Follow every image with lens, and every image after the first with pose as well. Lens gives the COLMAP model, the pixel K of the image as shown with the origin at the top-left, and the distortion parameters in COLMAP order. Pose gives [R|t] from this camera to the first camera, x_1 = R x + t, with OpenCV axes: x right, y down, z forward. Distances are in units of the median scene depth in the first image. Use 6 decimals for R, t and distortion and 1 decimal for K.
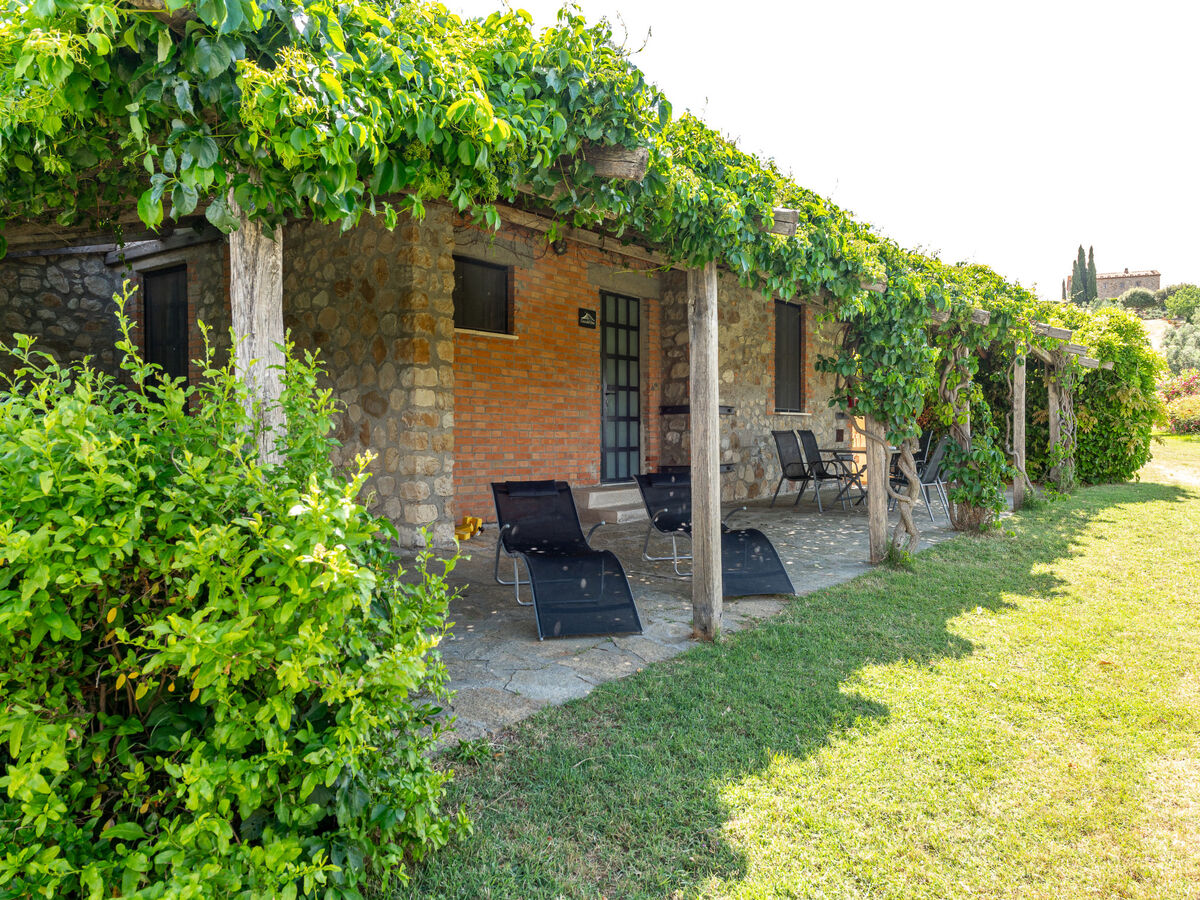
lens RADIAL K [[868.5, 0, 595.5], [0, 868.5, 441.7], [0, 0, 1]] dist [-0.006039, -0.001139]
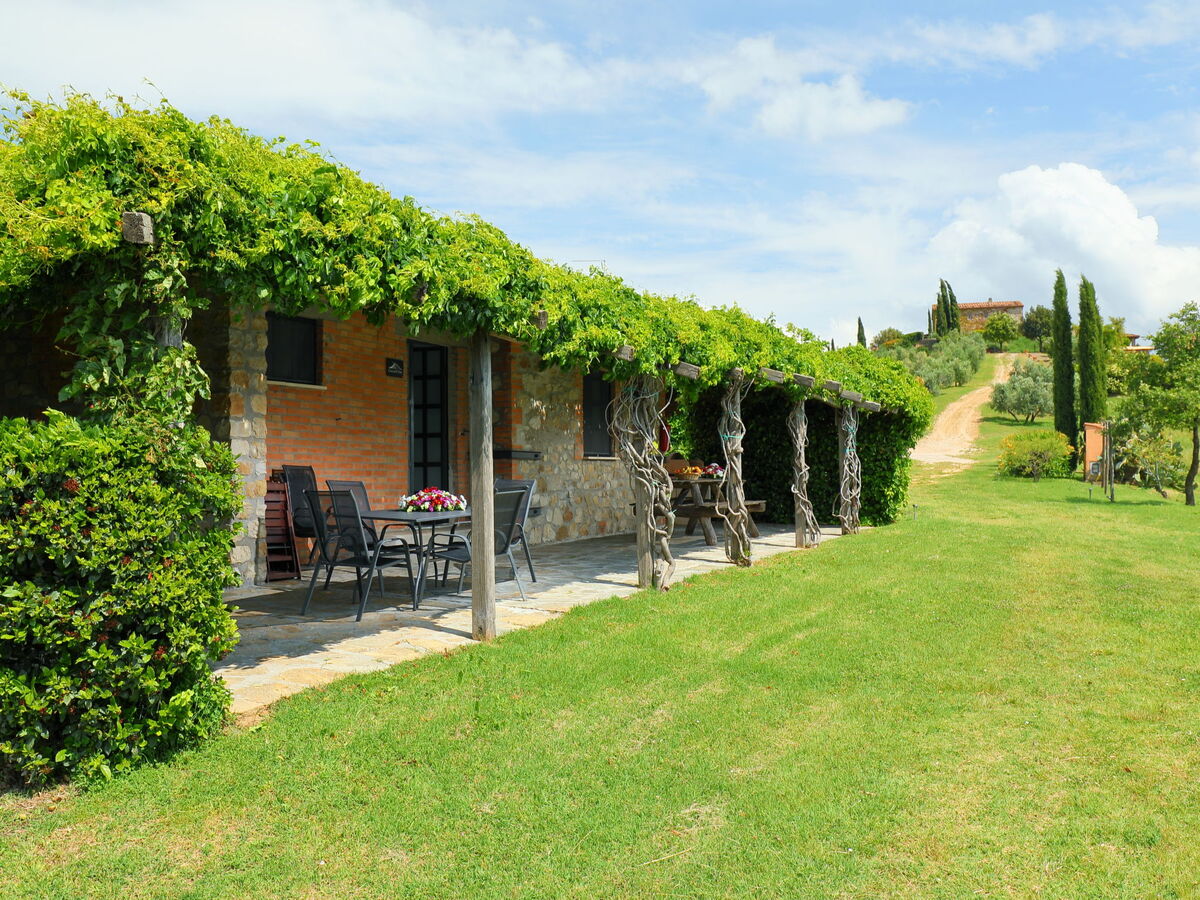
lens RADIAL K [[1038.4, 0, 596.0], [0, 1038.4, 449.2], [0, 0, 1]] dist [-0.016859, 0.056728]
pose [[0.985678, -0.000956, 0.168635, 0.018705], [0.007115, 0.999329, -0.035921, 0.001361], [-0.168487, 0.036606, 0.985024, -0.263082]]
